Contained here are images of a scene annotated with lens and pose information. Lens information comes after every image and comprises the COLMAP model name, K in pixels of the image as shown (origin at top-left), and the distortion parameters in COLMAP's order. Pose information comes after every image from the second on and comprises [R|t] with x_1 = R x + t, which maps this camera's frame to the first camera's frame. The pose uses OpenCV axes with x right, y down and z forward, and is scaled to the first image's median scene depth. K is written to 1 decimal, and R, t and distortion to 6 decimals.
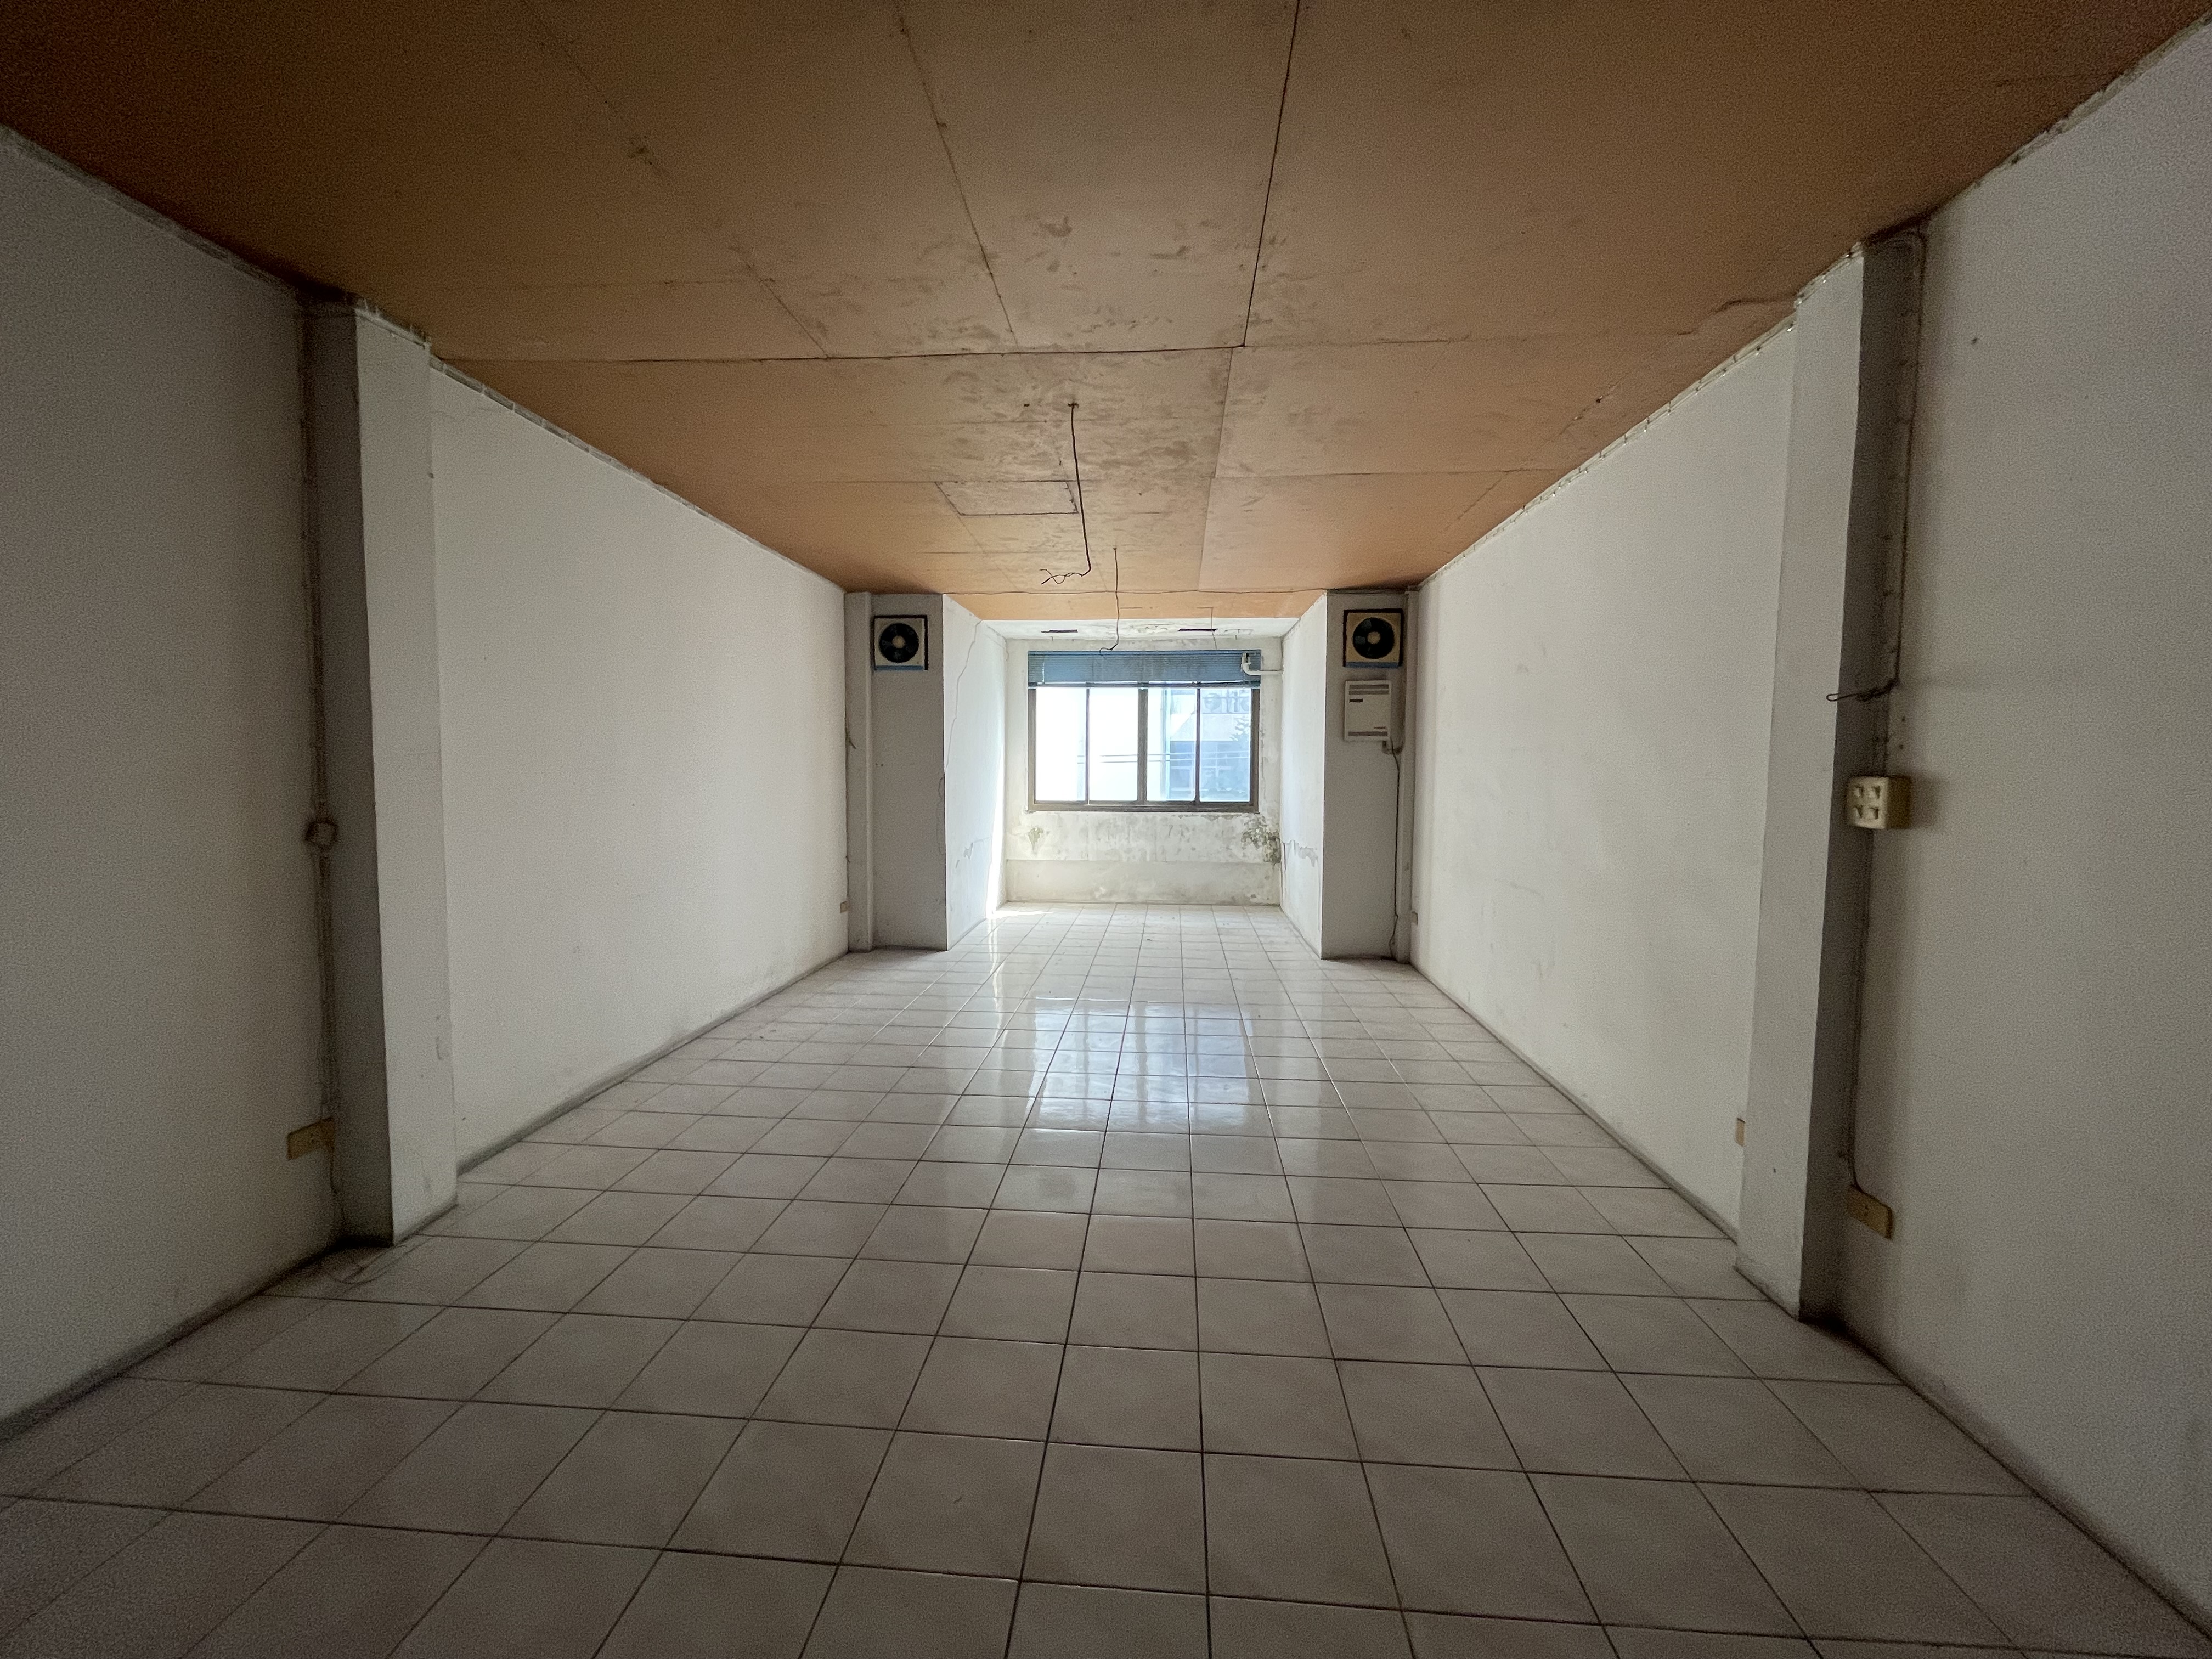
lens RADIAL K [[895.0, 0, 1106.0], [0, 895.0, 829.5], [0, 0, 1]] dist [0.000341, 0.000029]
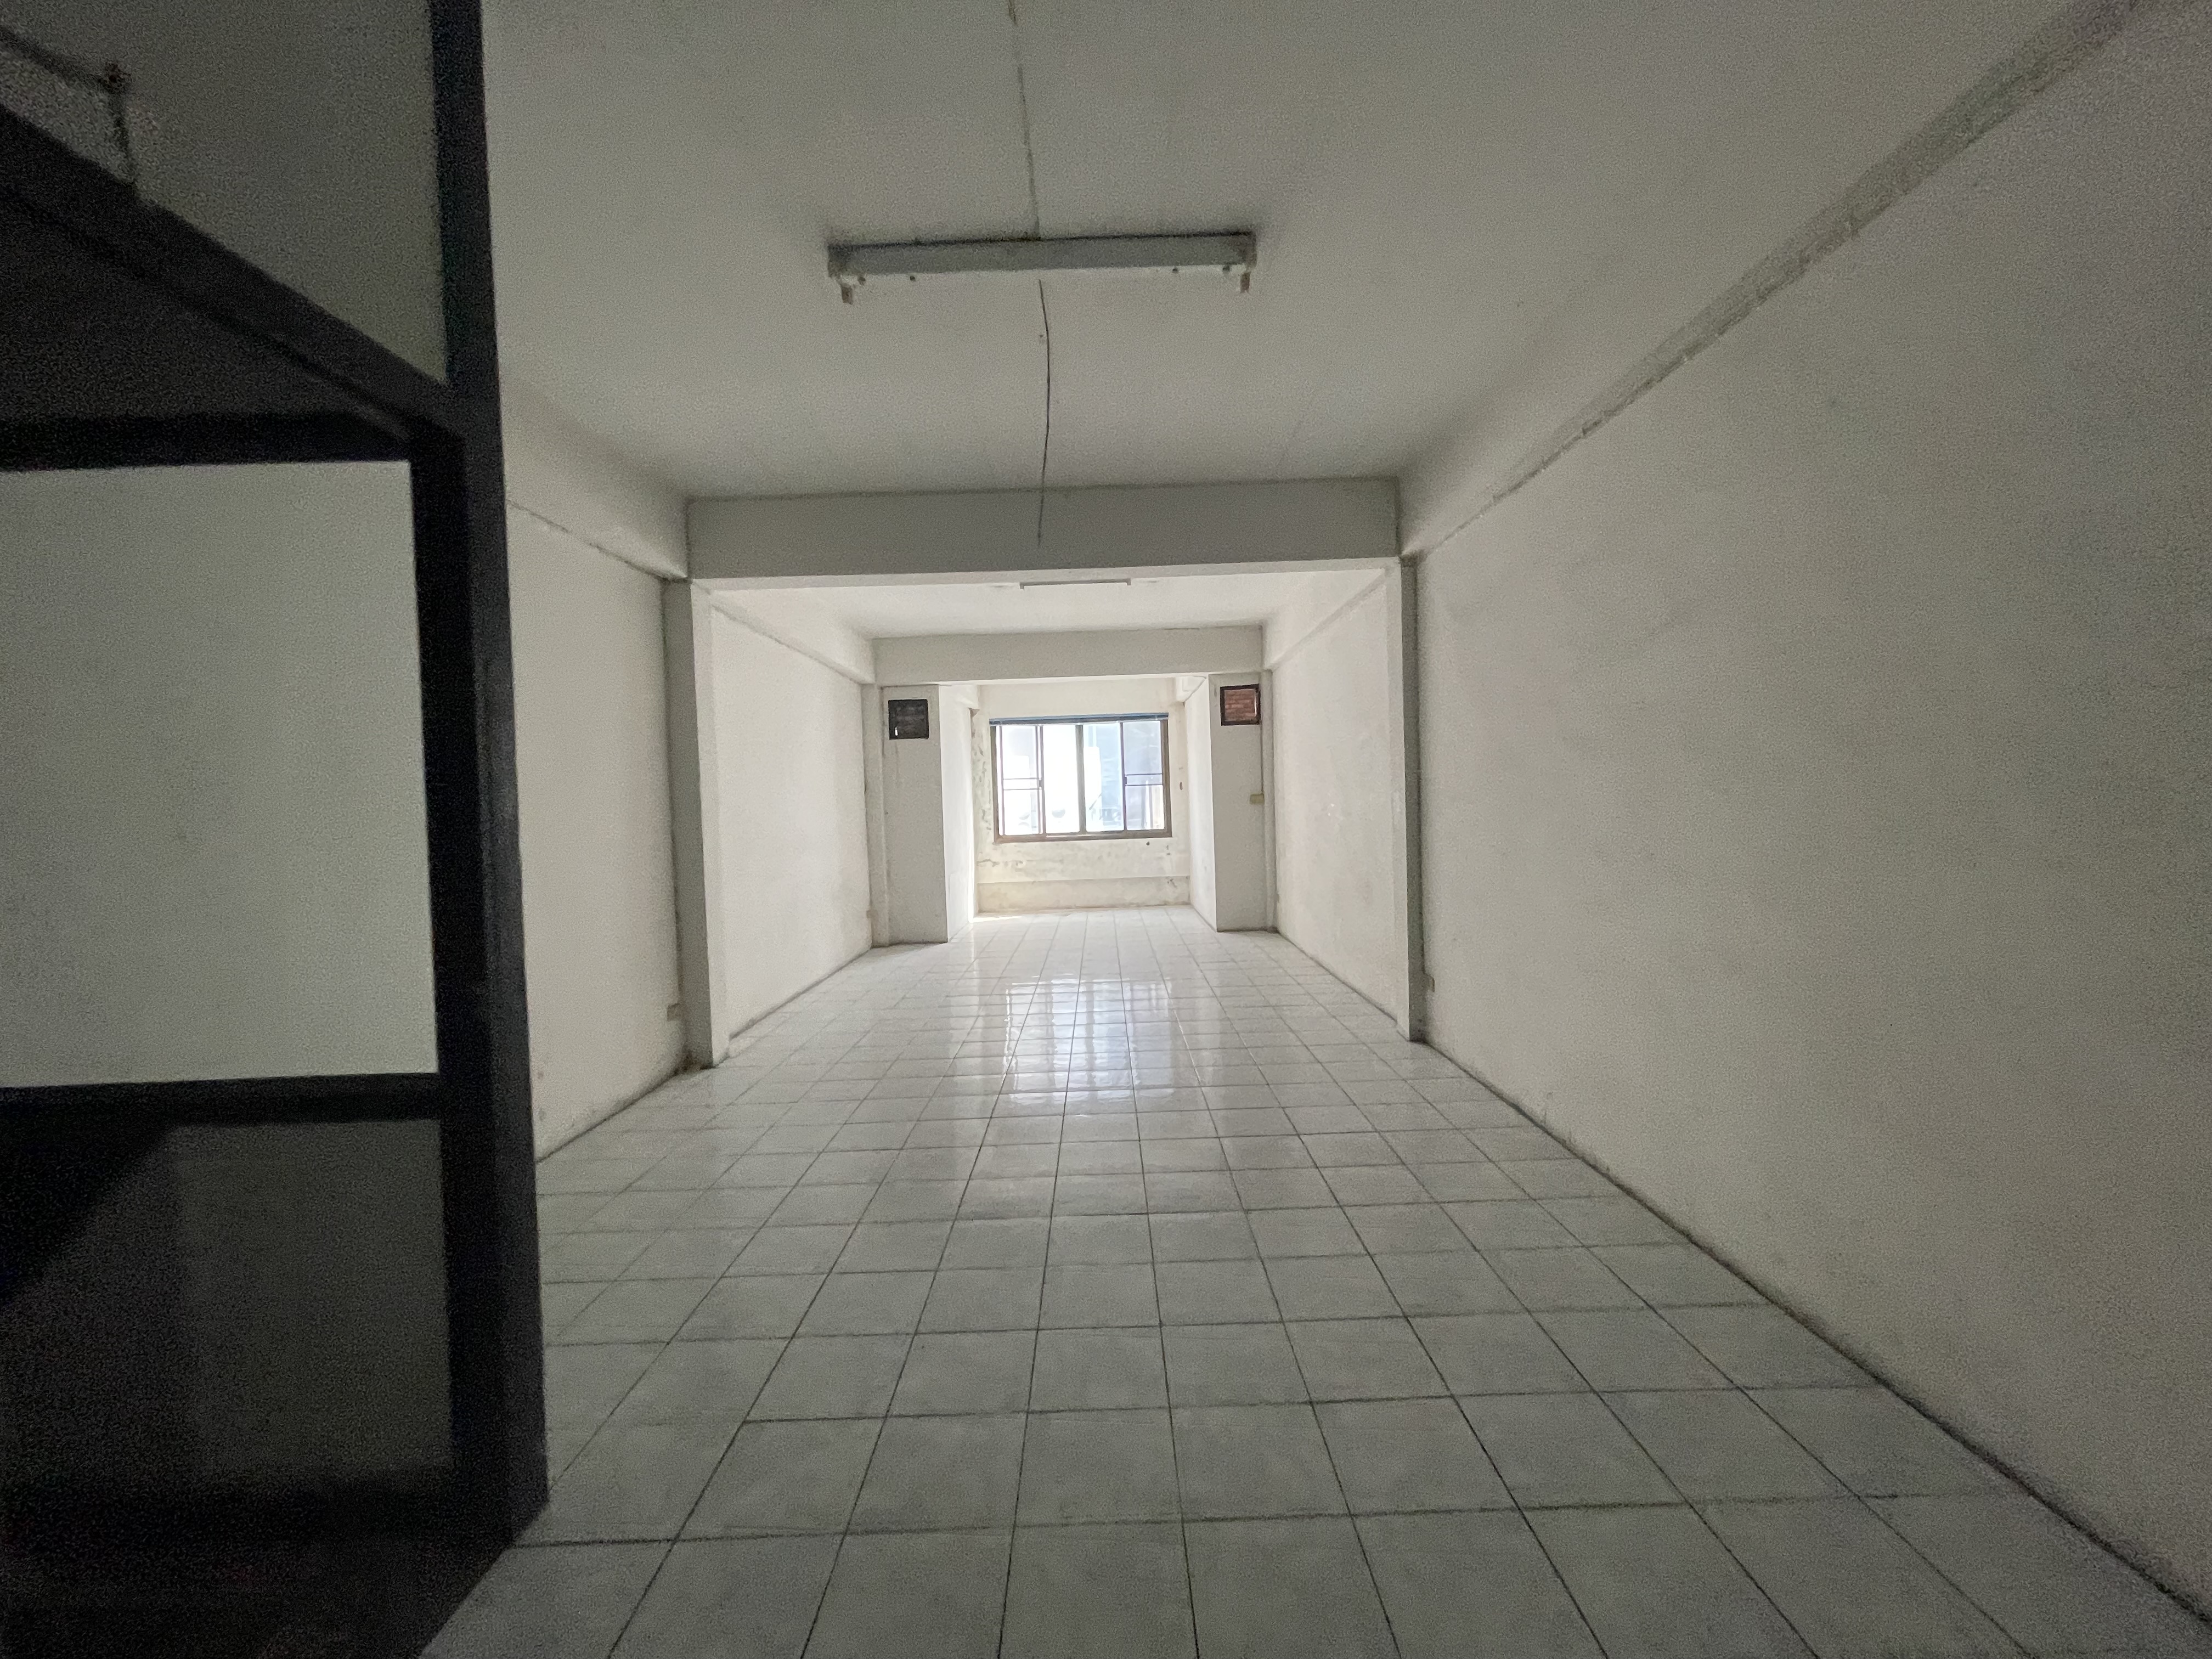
lens RADIAL K [[895.0, 0, 1106.0], [0, 895.0, 829.5], [0, 0, 1]] dist [0.000341, 0.000029]
pose [[0.995973, -0.043343, 0.078476, -0.034029], [0.047054, 0.997829, -0.046073, 0.031181], [-0.076309, 0.049580, 0.995851, -0.351402]]
